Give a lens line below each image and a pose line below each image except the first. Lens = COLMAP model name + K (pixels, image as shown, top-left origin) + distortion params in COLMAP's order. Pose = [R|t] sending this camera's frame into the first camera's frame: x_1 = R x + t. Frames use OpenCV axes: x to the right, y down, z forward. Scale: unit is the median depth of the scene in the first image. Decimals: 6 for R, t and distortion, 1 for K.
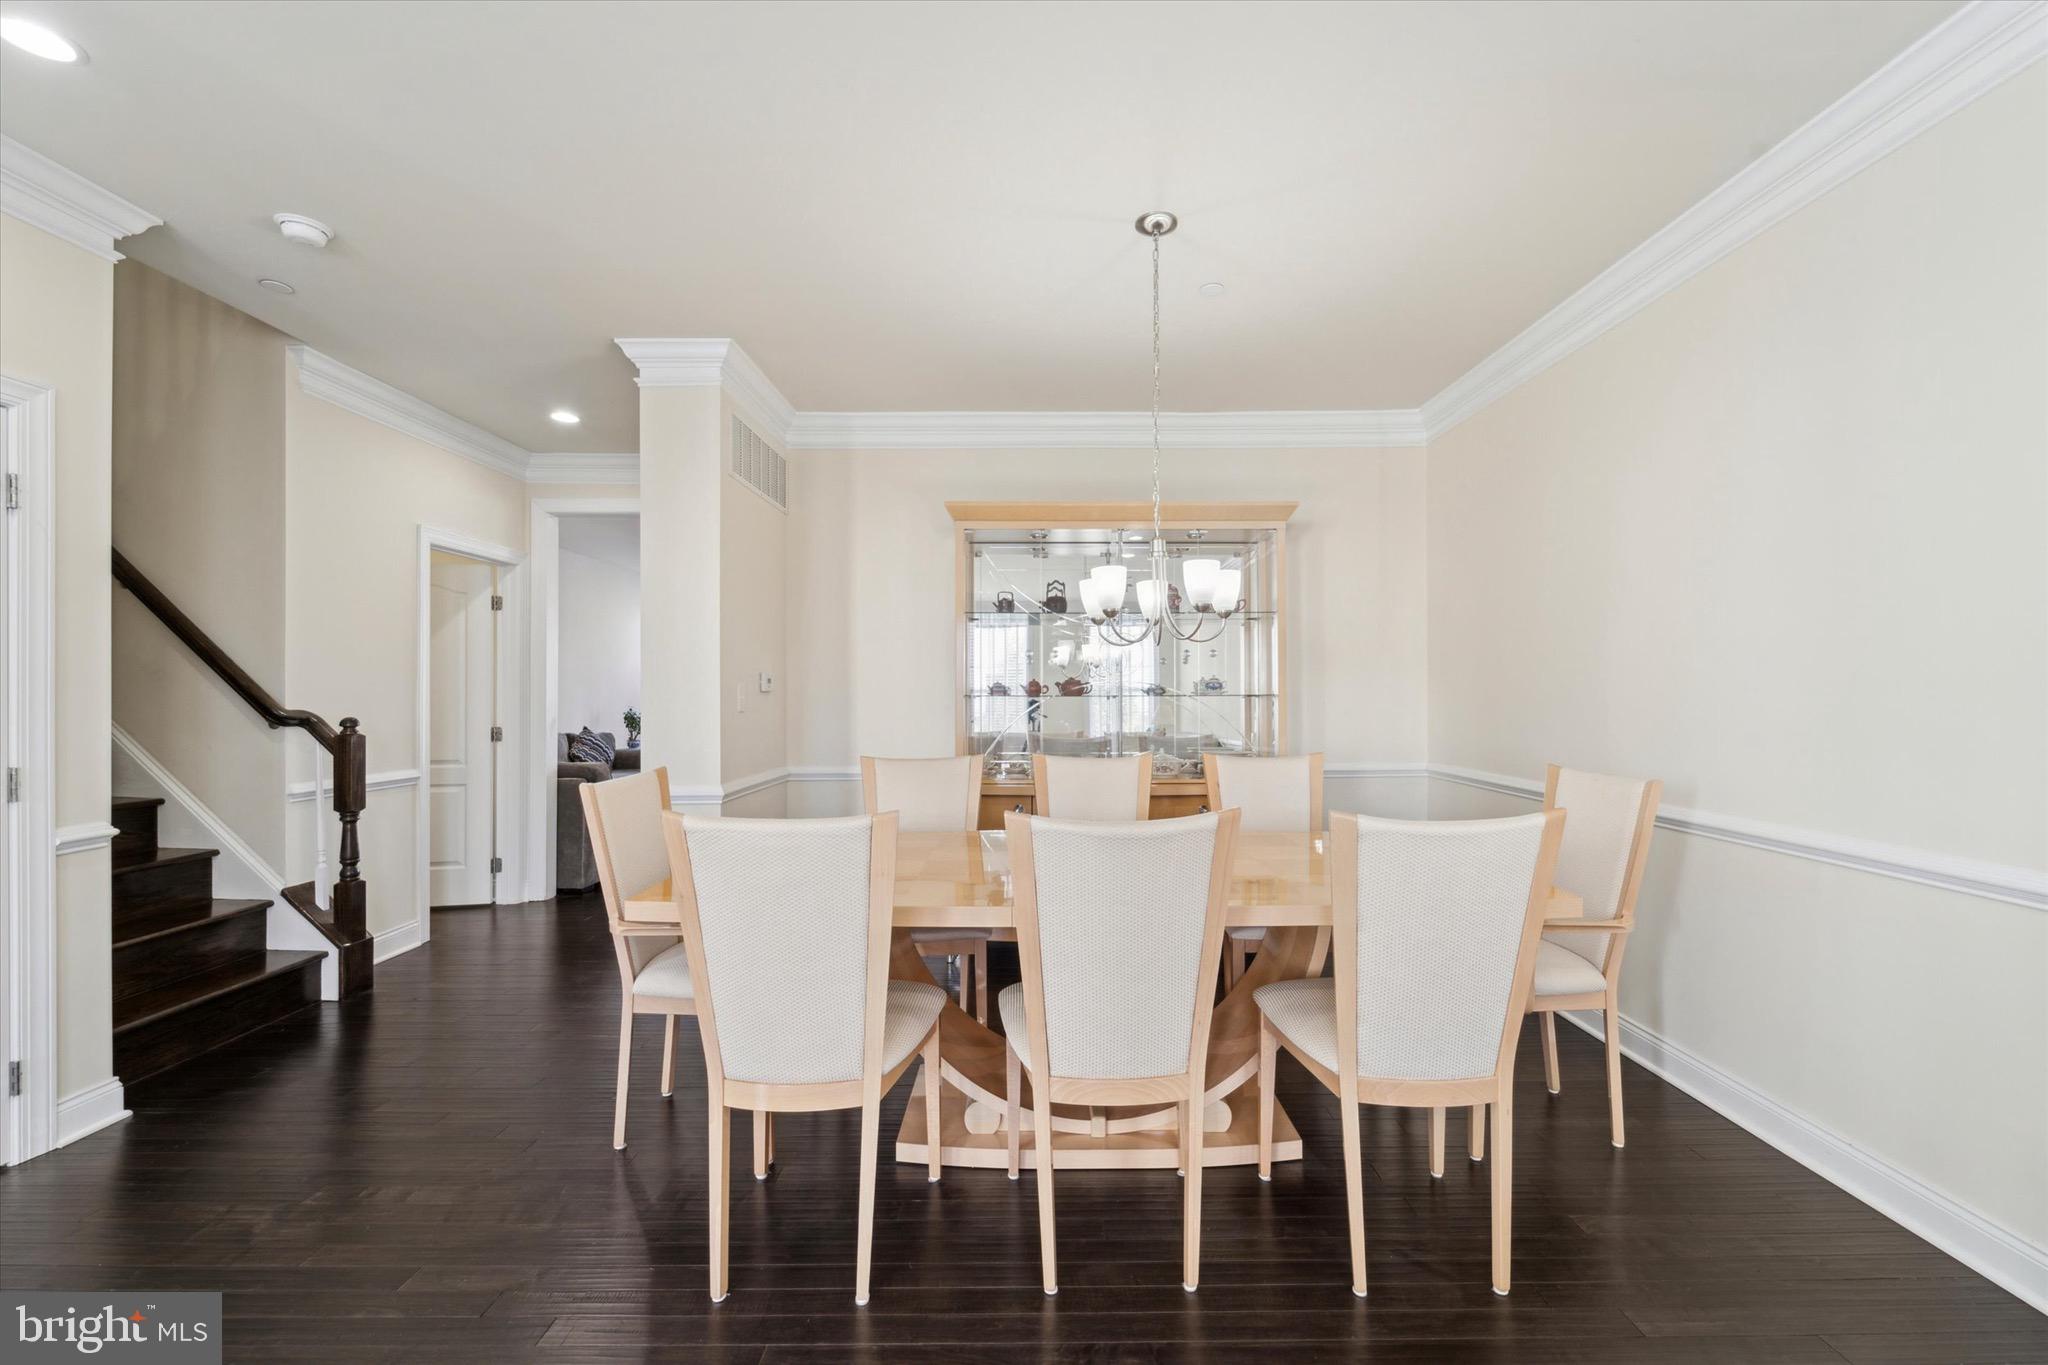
lens RADIAL K [[822.8, 0, 1028.8], [0, 822.8, 699.0], [0, 0, 1]] dist [-0.001655, -0.000621]
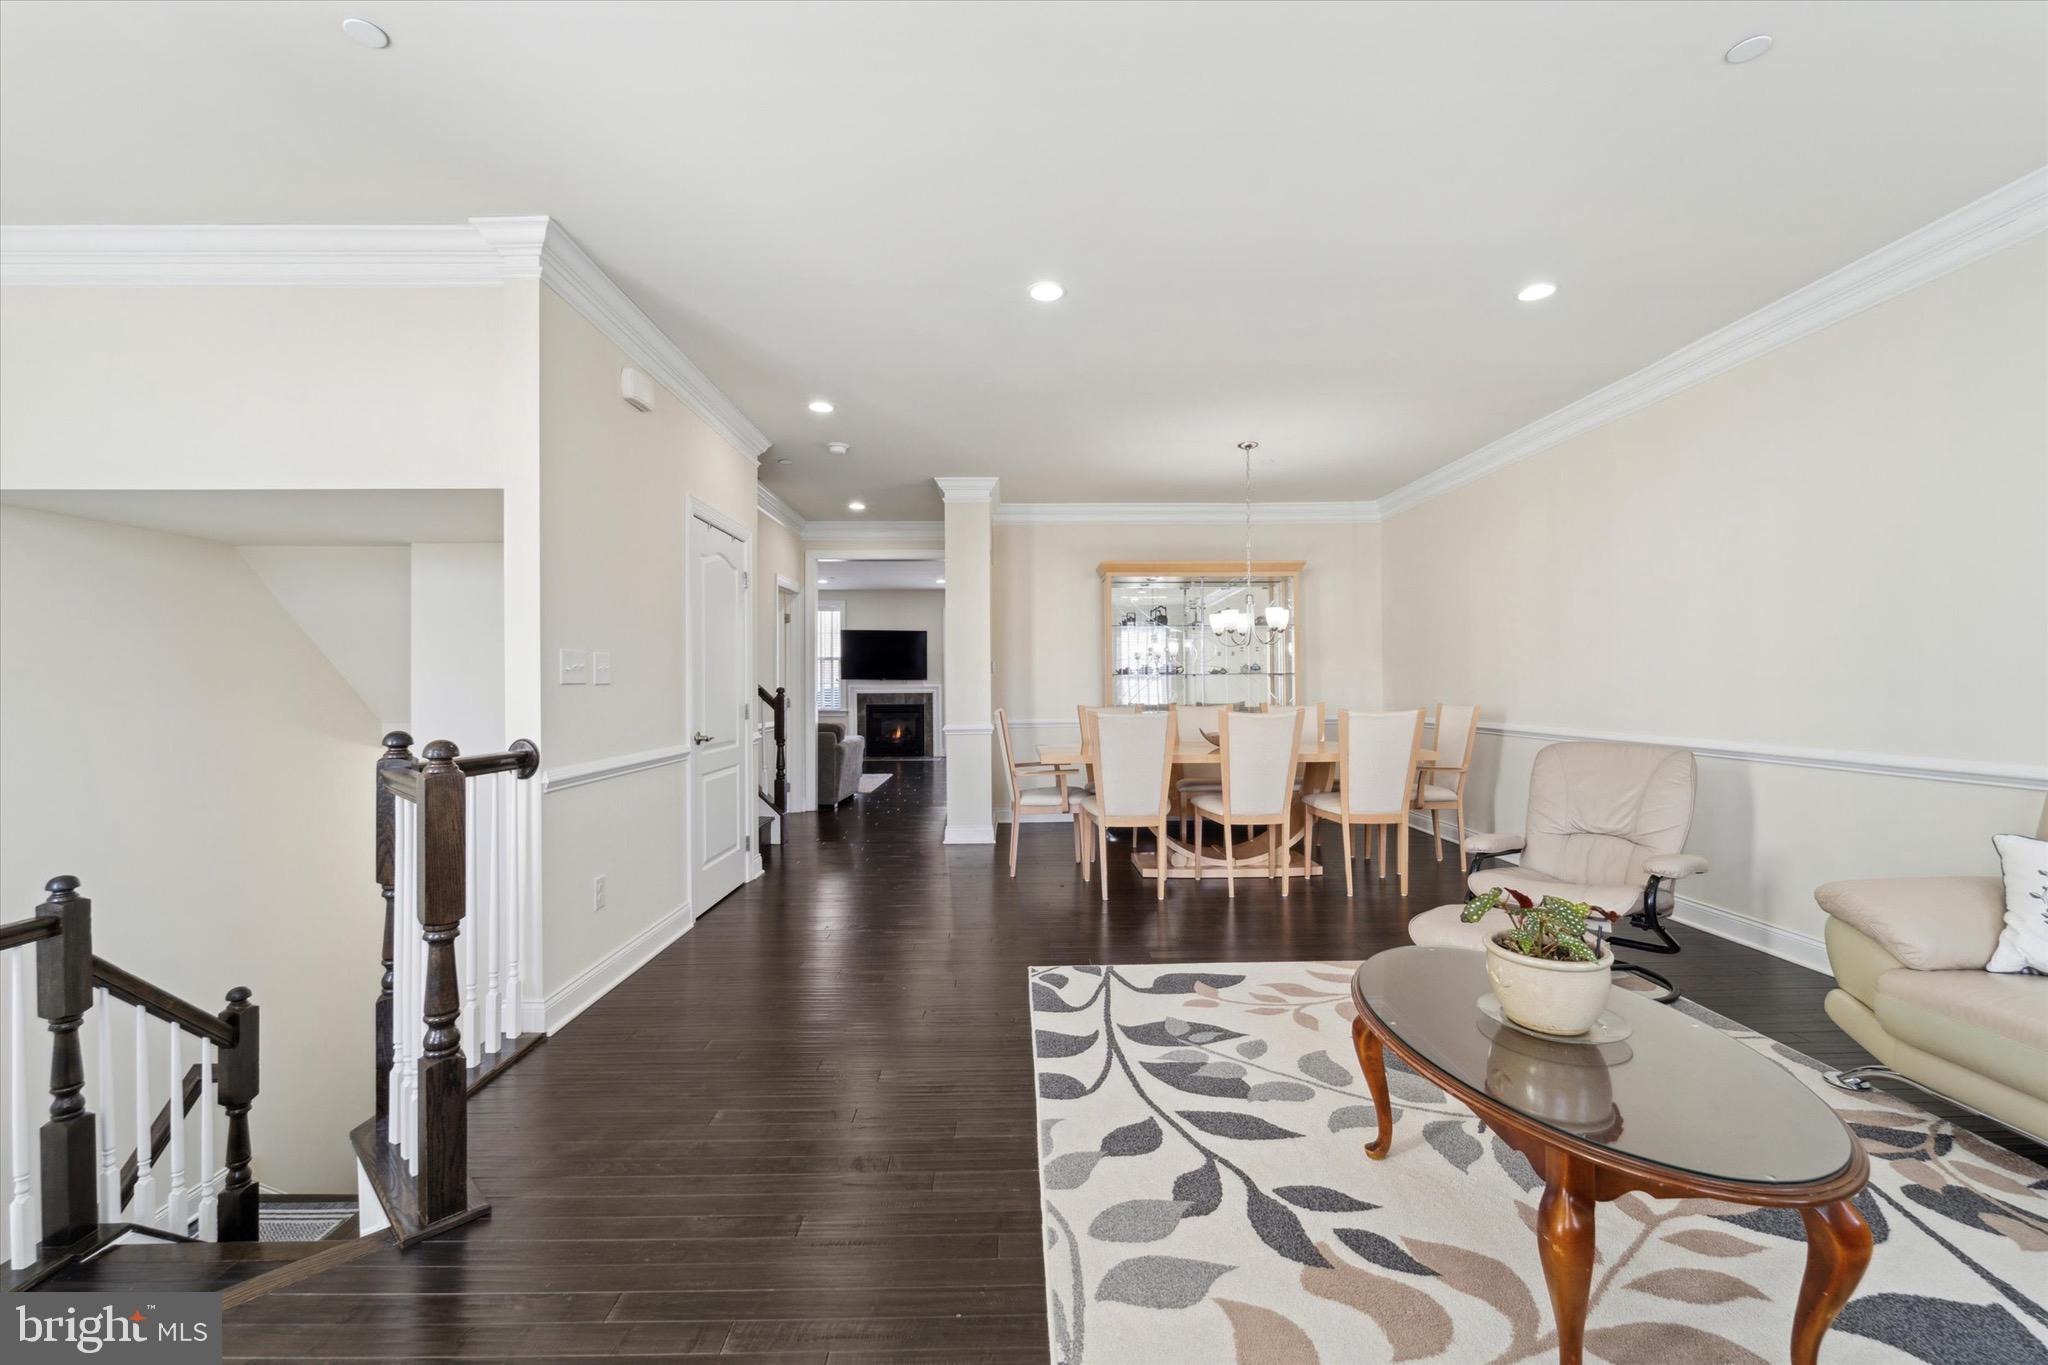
lens RADIAL K [[807.1, 0, 1014.6], [0, 807.1, 691.3], [0, 0, 1]] dist [-0.001367, -0.000118]
pose [[0.999914, -0.004482, 0.012340, -0.339135], [0.004492, 0.999990, -0.000782, 0.034496], [-0.012336, 0.000837, 0.999924, -0.757641]]
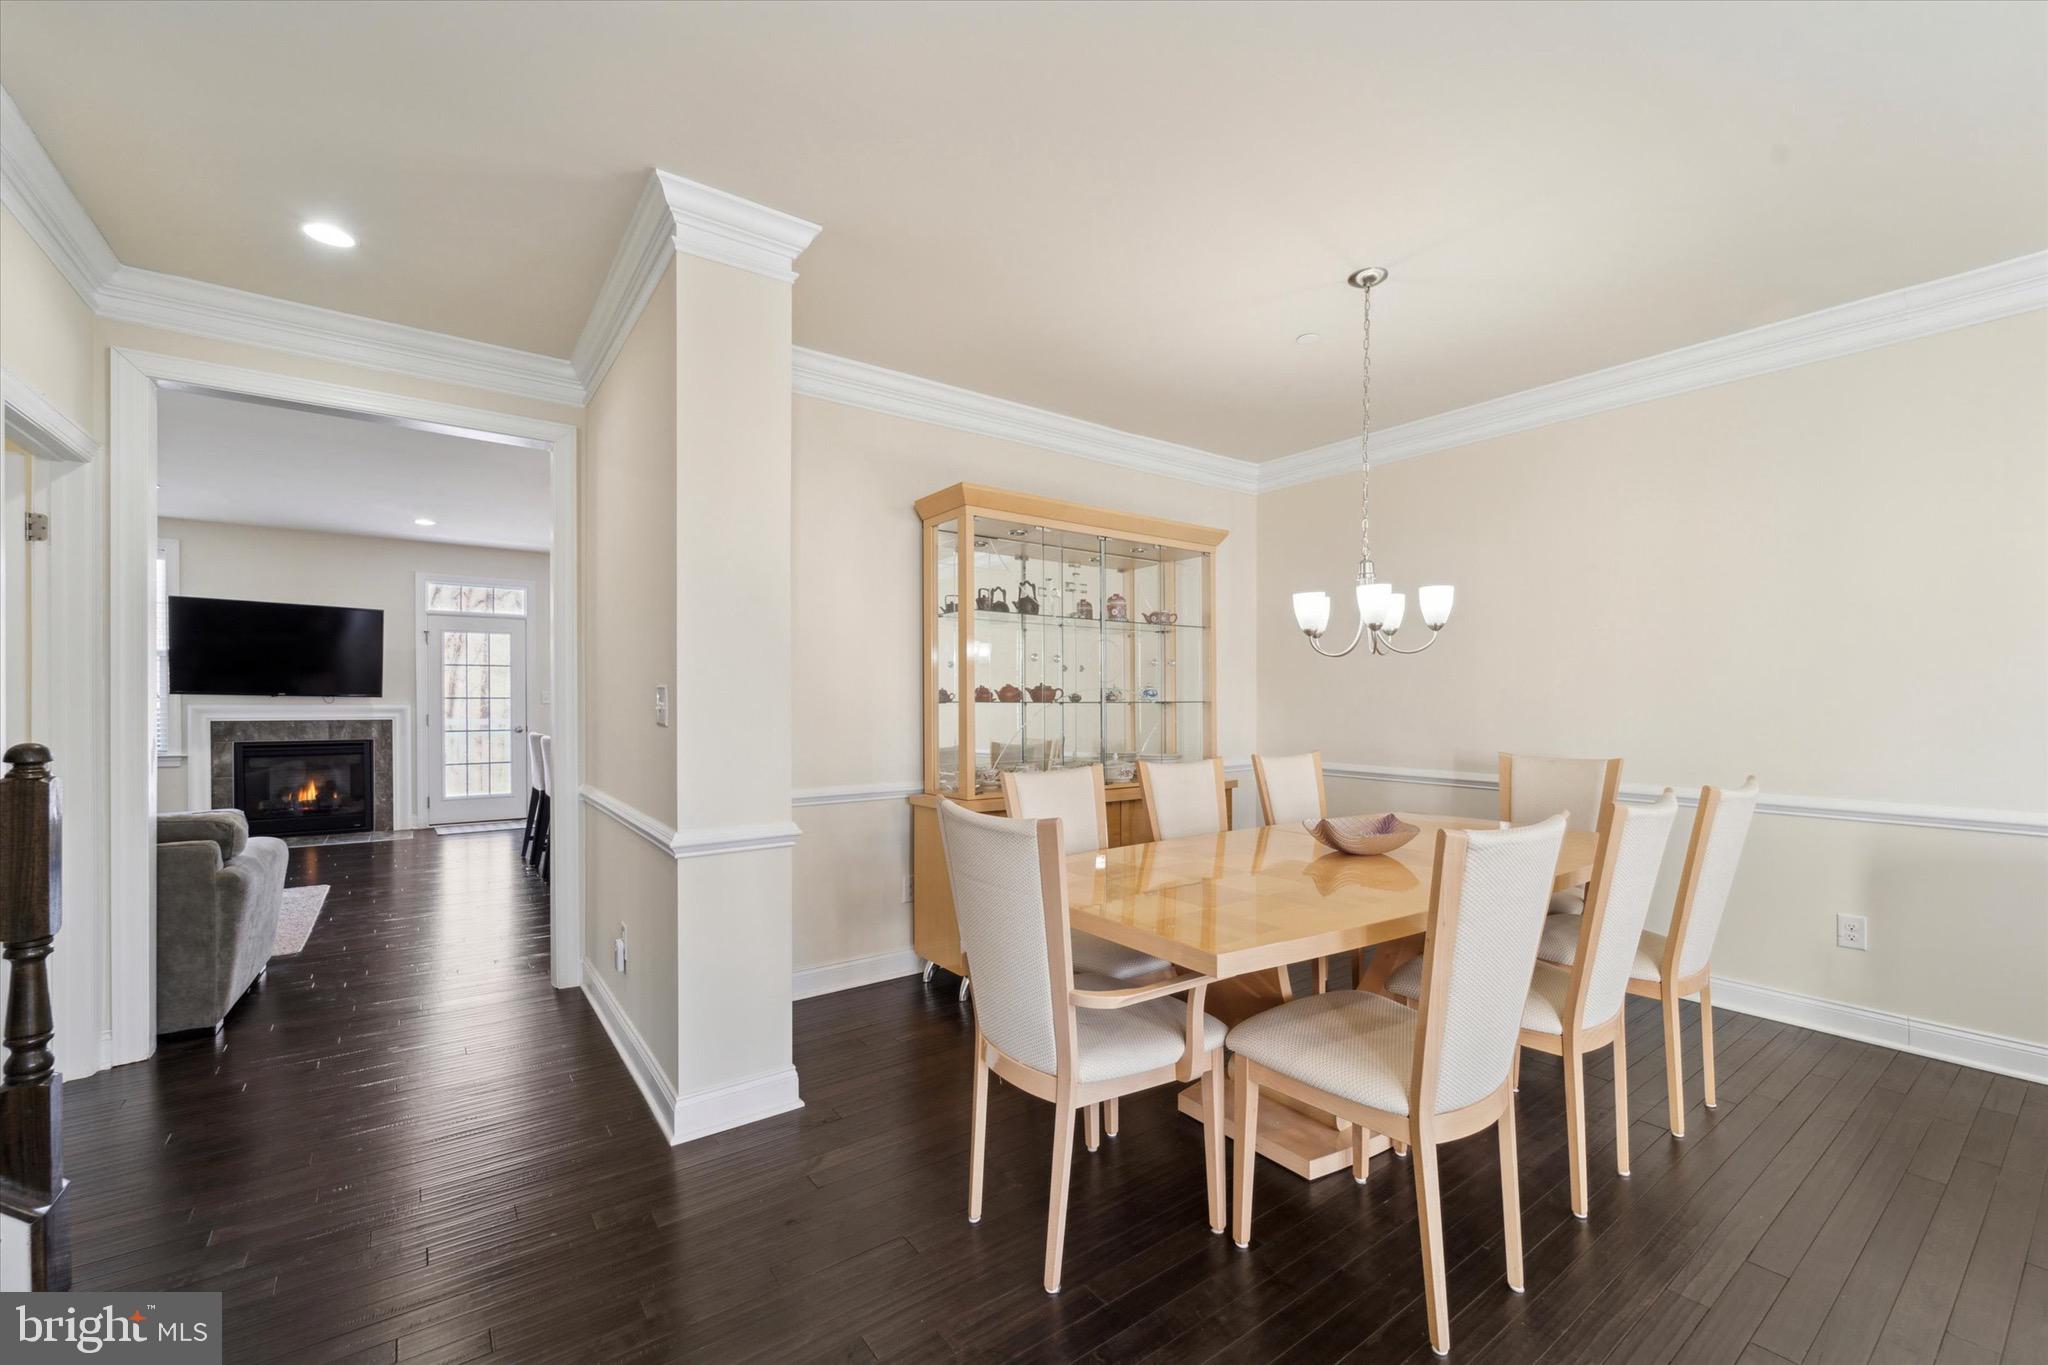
lens RADIAL K [[841.4, 0, 1021.9], [0, 841.4, 714.6], [0, 0, 1]] dist [-0.000396, -0.000151]
pose [[0.809411, -0.005266, 0.587219, -0.643279], [-0.000344, 0.999955, 0.009441, 0.000226], [-0.587242, -0.007844, 0.809373, 0.254838]]
